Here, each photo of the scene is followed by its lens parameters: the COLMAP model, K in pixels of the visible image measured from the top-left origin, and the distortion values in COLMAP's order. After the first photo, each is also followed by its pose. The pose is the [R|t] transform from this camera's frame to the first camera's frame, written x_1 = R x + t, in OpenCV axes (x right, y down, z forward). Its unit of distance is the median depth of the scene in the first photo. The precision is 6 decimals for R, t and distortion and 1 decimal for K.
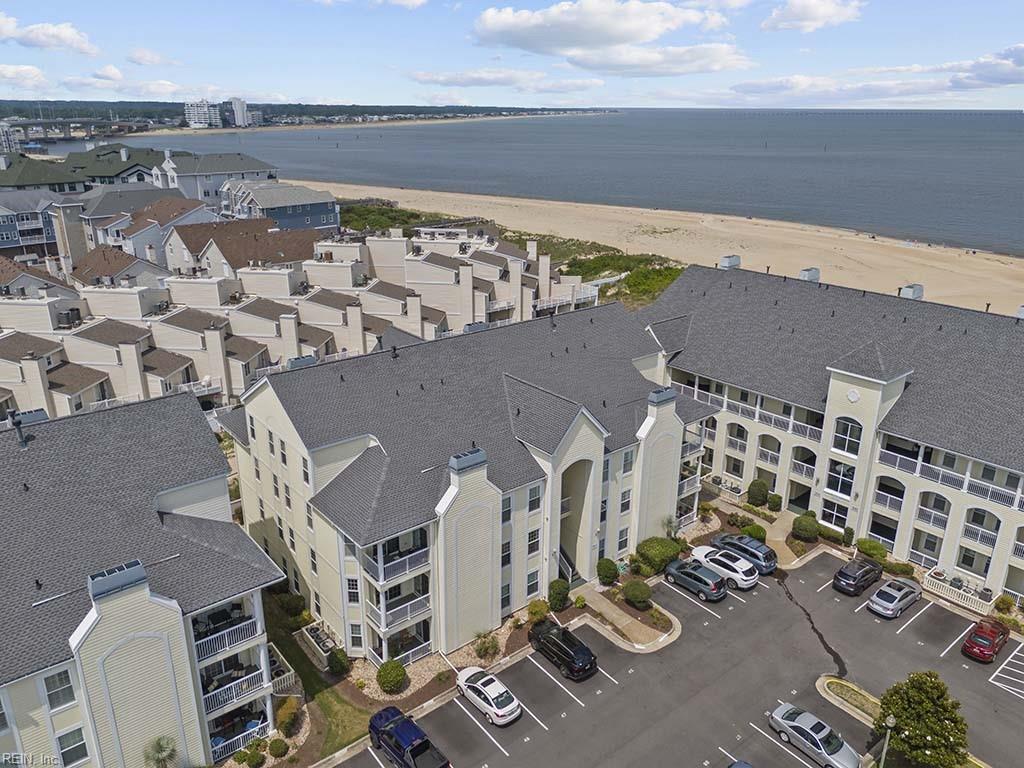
lens RADIAL K [[745.0, 0, 512.0], [0, 745.0, 384.0], [0, 0, 1]] dist [0.085079, -0.000259]
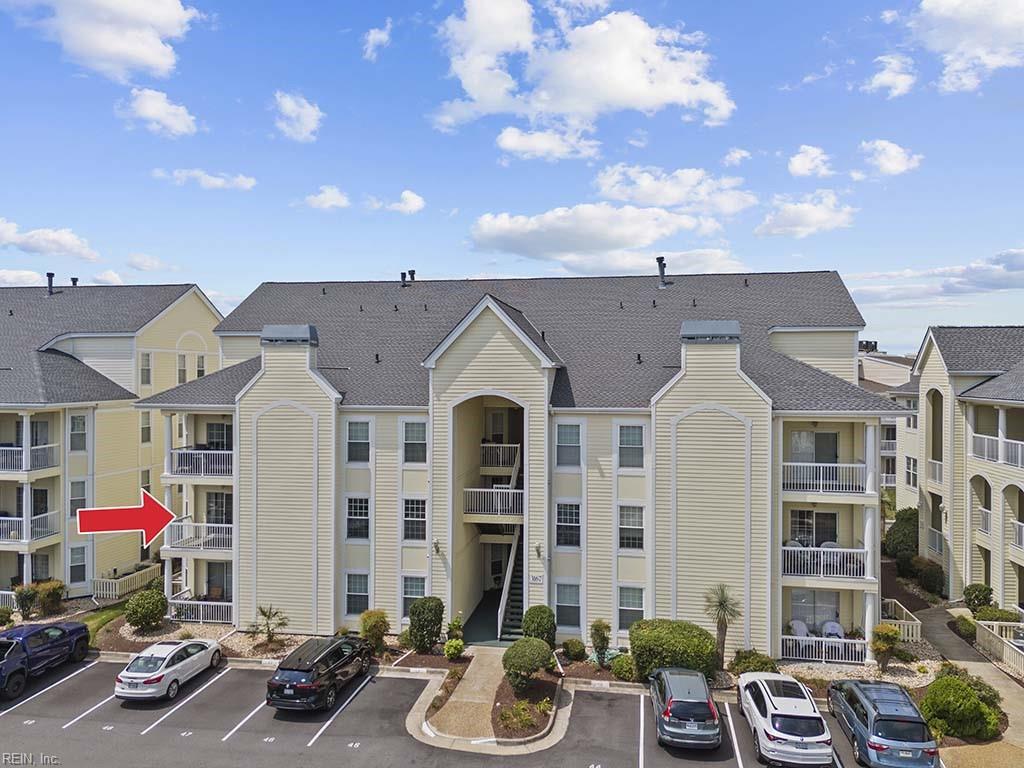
lens RADIAL K [[745.0, 0, 512.0], [0, 745.0, 384.0], [0, 0, 1]] dist [0.085079, -0.000259]
pose [[0.662070, -0.008968, -0.749388, 0.550440], [-0.259962, 0.935096, -0.240863, 0.234146], [0.702910, 0.354281, 0.616768, 0.631911]]
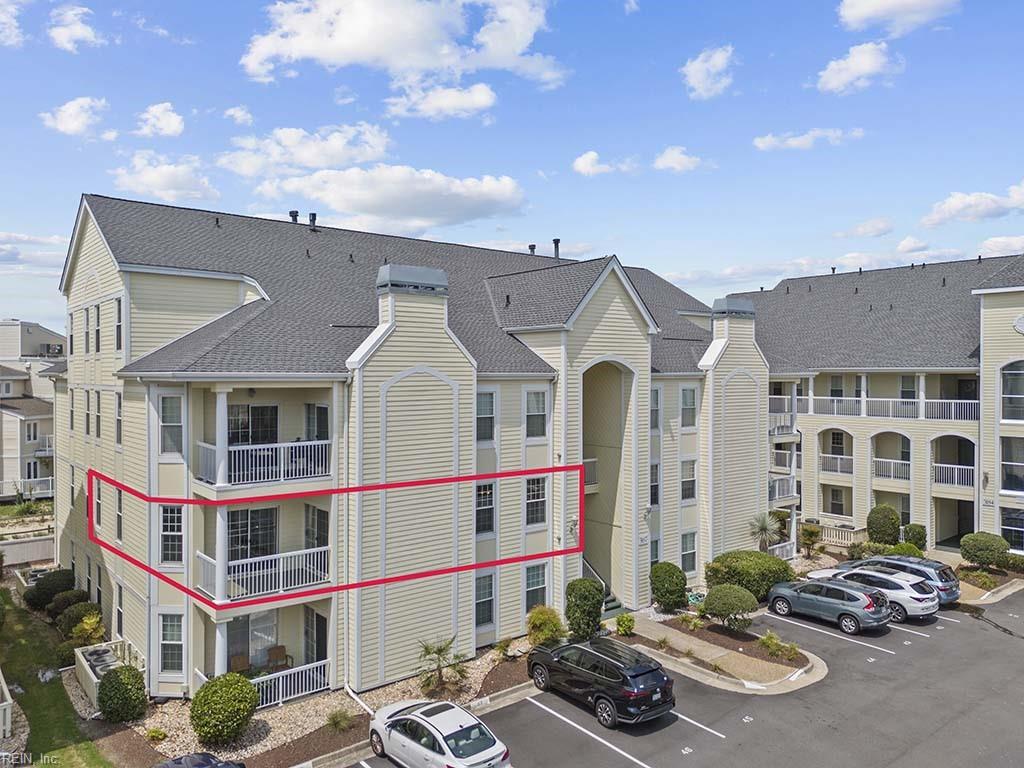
lens RADIAL K [[750.8, 0, 512.0], [0, 750.8, 384.0], [0, 0, 1]] dist [0.044975, -0.000591]
pose [[0.999982, -0.005413, 0.002565, 0.010152], [0.005957, 0.943305, -0.331873, 0.313378], [-0.000624, 0.331883, 0.943320, 0.446976]]
